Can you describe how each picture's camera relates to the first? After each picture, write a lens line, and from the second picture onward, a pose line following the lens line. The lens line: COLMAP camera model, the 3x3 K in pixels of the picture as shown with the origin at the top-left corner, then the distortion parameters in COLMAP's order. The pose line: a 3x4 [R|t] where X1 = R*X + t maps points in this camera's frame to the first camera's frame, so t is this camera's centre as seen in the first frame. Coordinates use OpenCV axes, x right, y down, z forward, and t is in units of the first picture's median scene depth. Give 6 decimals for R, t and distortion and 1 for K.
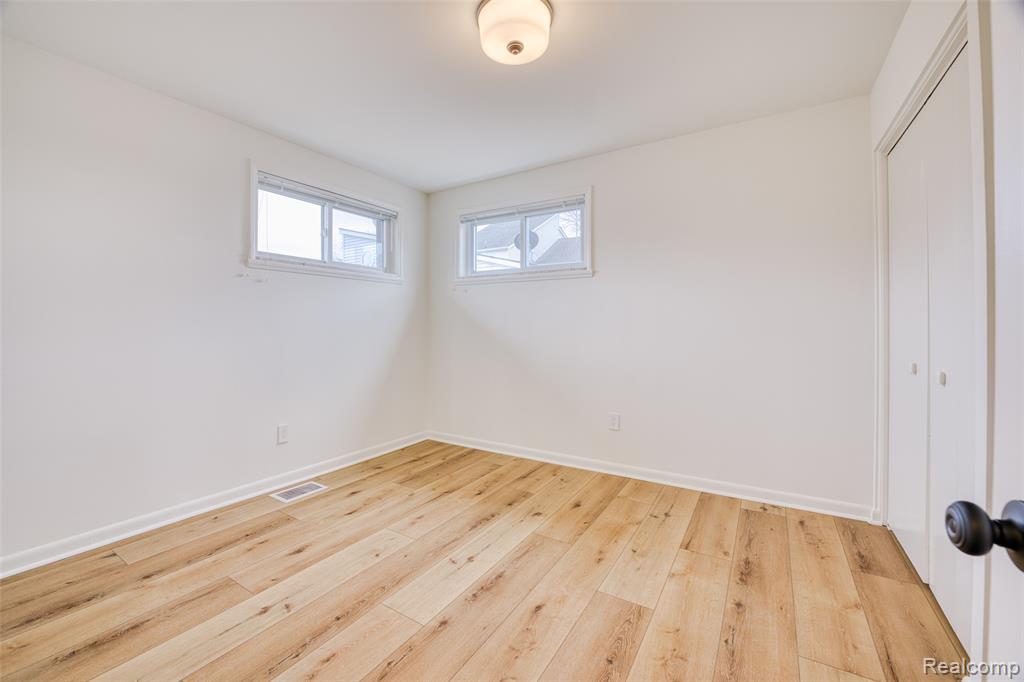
lens RADIAL K [[396.6, 0, 512.0], [0, 396.6, 341.0], [0, 0, 1]] dist [-0.020995, 0.000082]
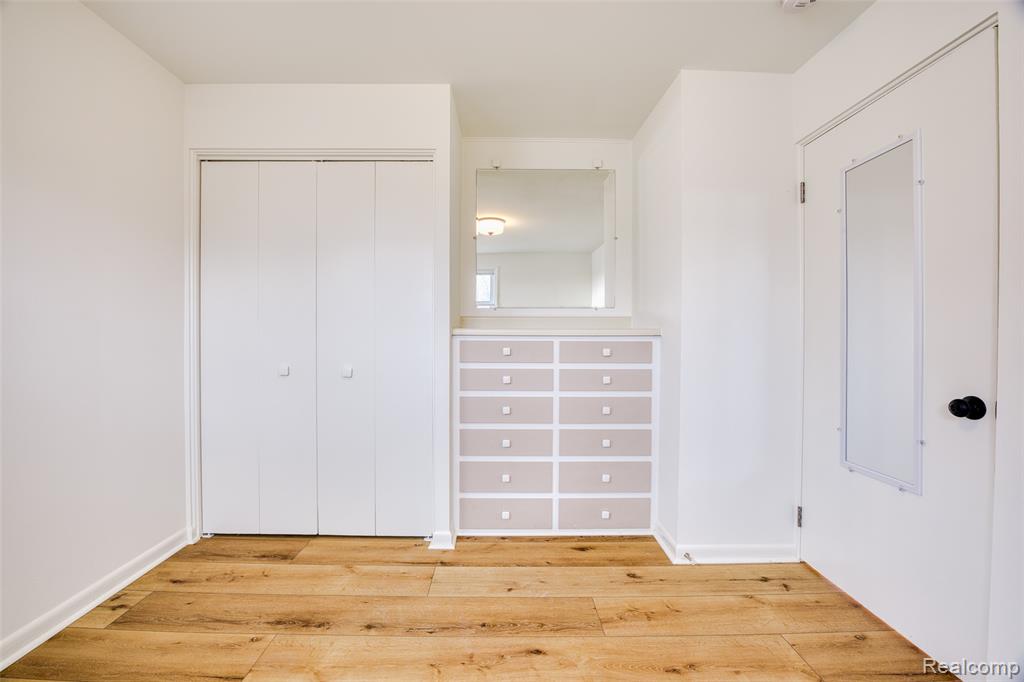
lens RADIAL K [[424.7, 0, 512.6], [0, 424.7, 336.9], [0, 0, 1]] dist [-0.022382, 0.000919]
pose [[-0.535800, -0.008851, 0.844298, -0.421366], [0.028138, 0.999202, 0.028331, -0.037044], [-0.843876, 0.038937, -0.535124, 1.147855]]
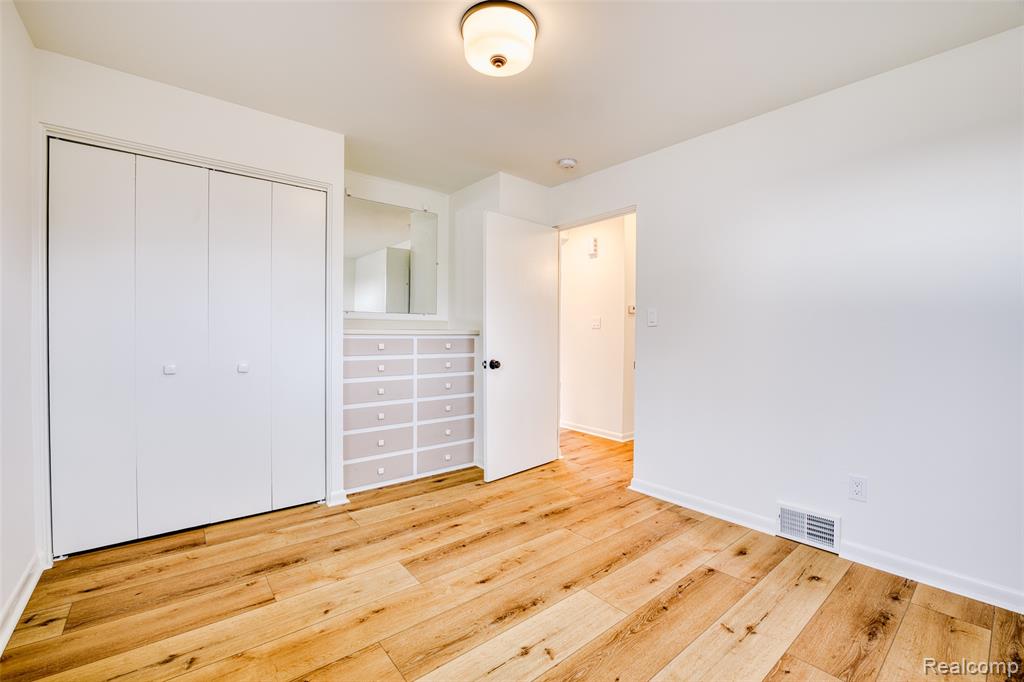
lens RADIAL K [[424.7, 0, 512.6], [0, 424.7, 336.9], [0, 0, 1]] dist [-0.022382, 0.000919]
pose [[-0.942820, -0.010058, 0.333151, -0.381398], [0.004990, 0.999007, 0.044283, -0.070217], [-0.333265, 0.043413, -0.941833, 1.944401]]
